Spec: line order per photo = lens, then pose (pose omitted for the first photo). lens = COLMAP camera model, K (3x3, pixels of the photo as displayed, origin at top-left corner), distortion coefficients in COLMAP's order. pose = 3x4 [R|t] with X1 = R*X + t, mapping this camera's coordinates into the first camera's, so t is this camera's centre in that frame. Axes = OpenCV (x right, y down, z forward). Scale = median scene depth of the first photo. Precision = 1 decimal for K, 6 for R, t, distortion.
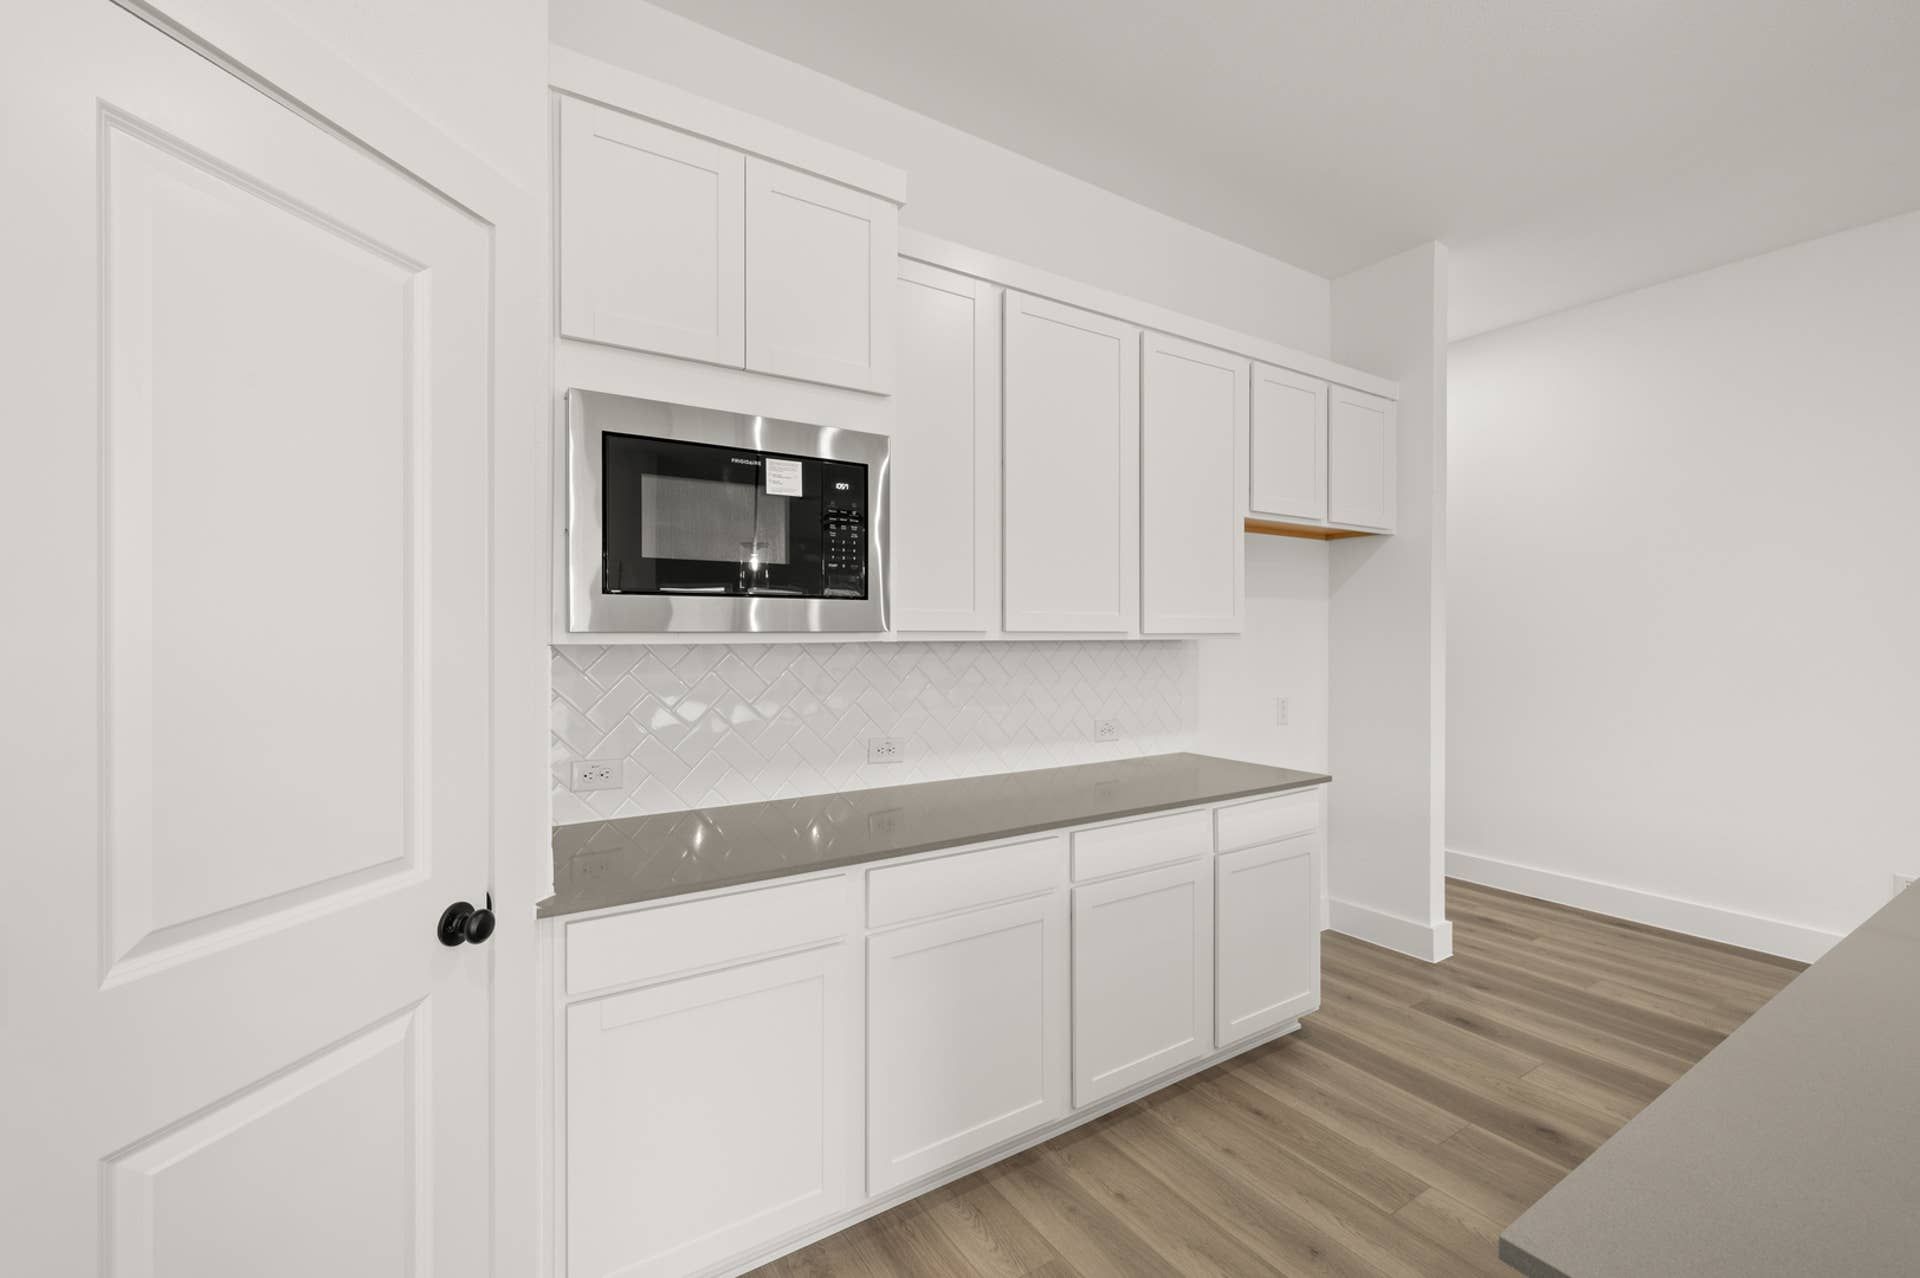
lens RADIAL K [[812.7, 0, 963.5], [0, 812.7, 634.2], [0, 0, 1]] dist [0.000225, 0.000261]
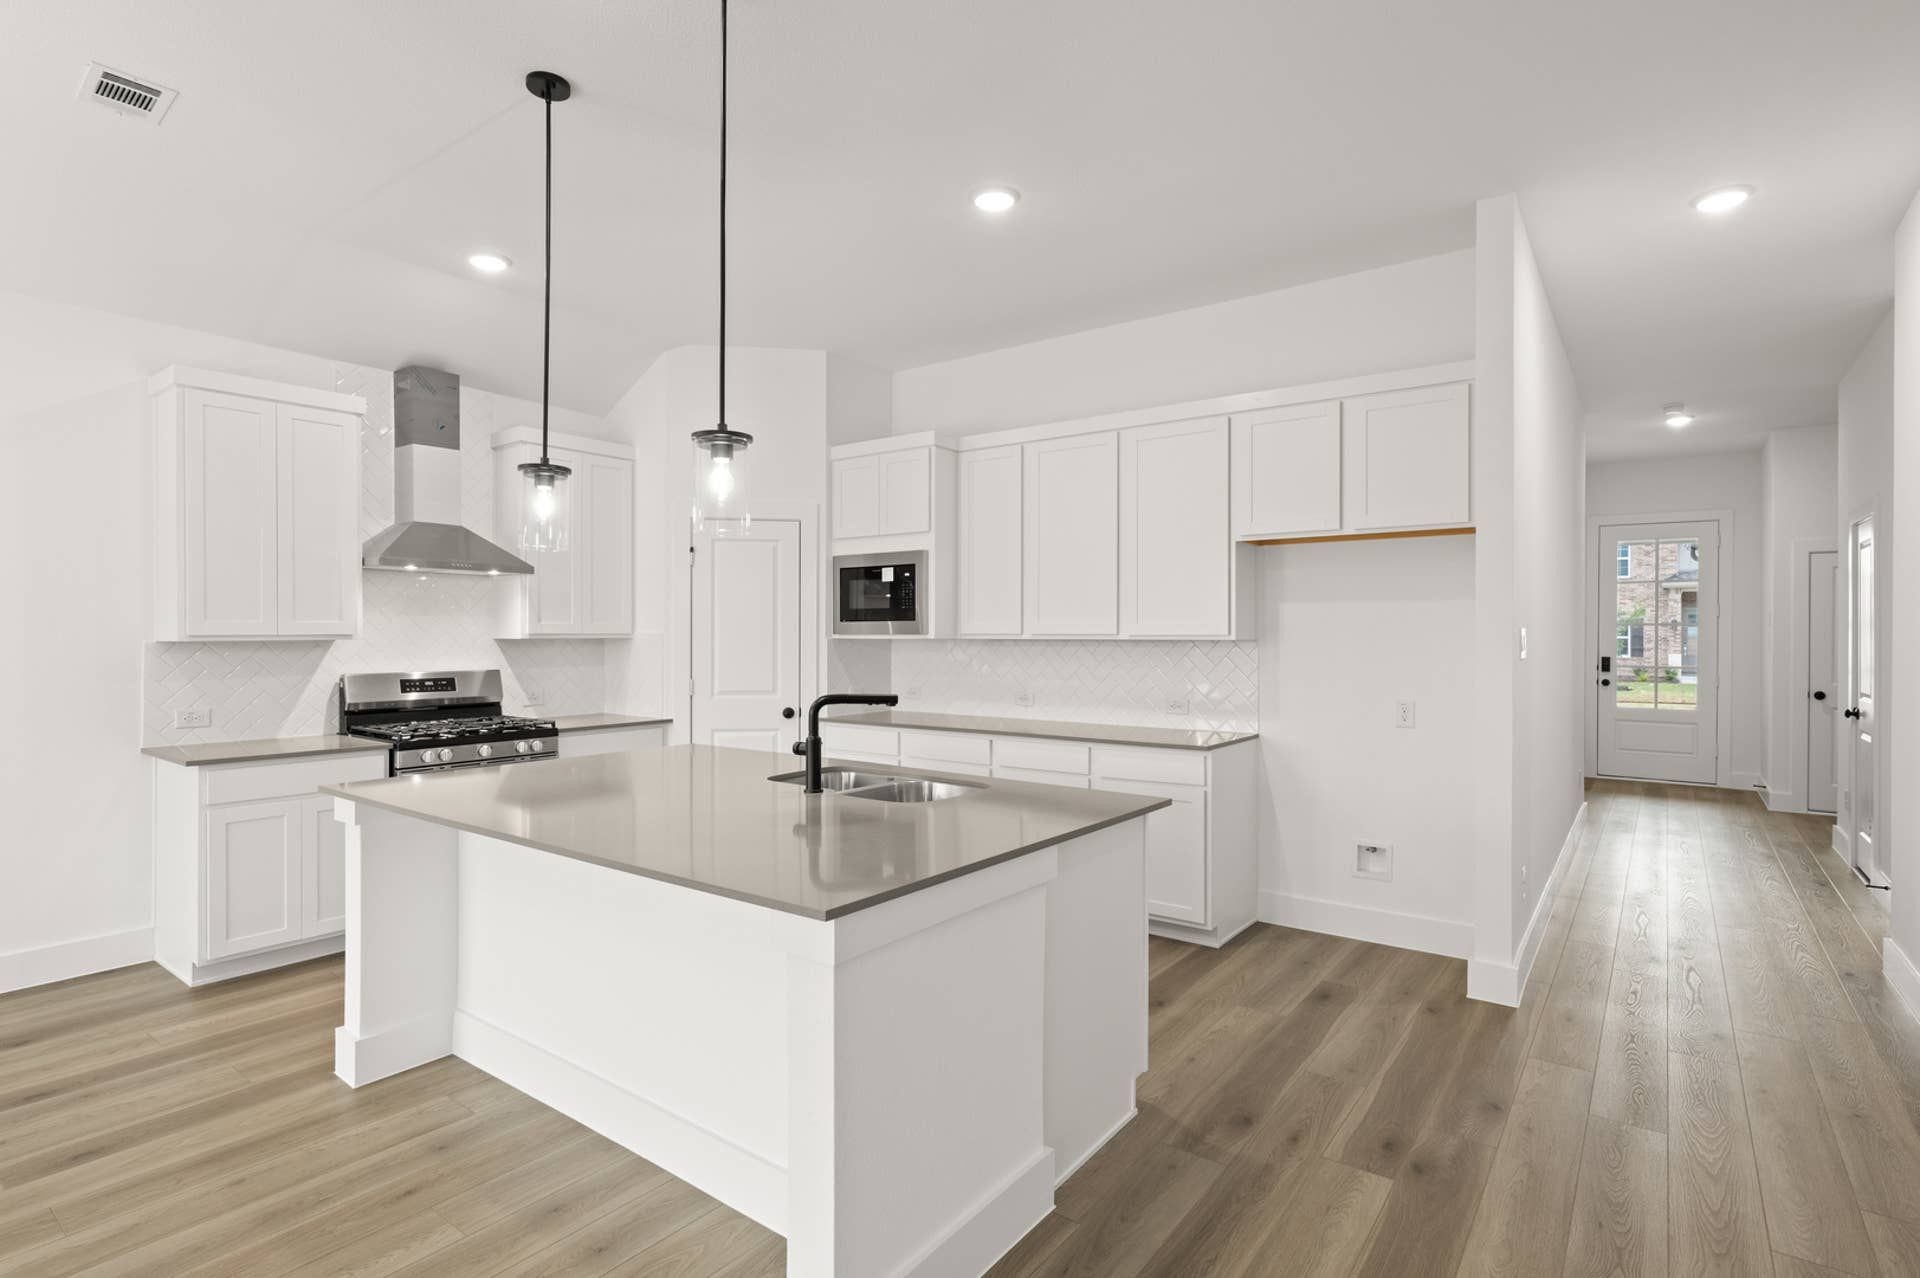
lens RADIAL K [[939.0, 0, 962.1], [0, 939.0, 634.1], [0, 0, 1]] dist [0.000461, 0.000411]
pose [[0.344272, 0.001096, -0.938869, 2.624661], [-0.001080, 0.999999, 0.000772, -0.005613], [0.938869, 0.000748, 0.344273, 0.190046]]
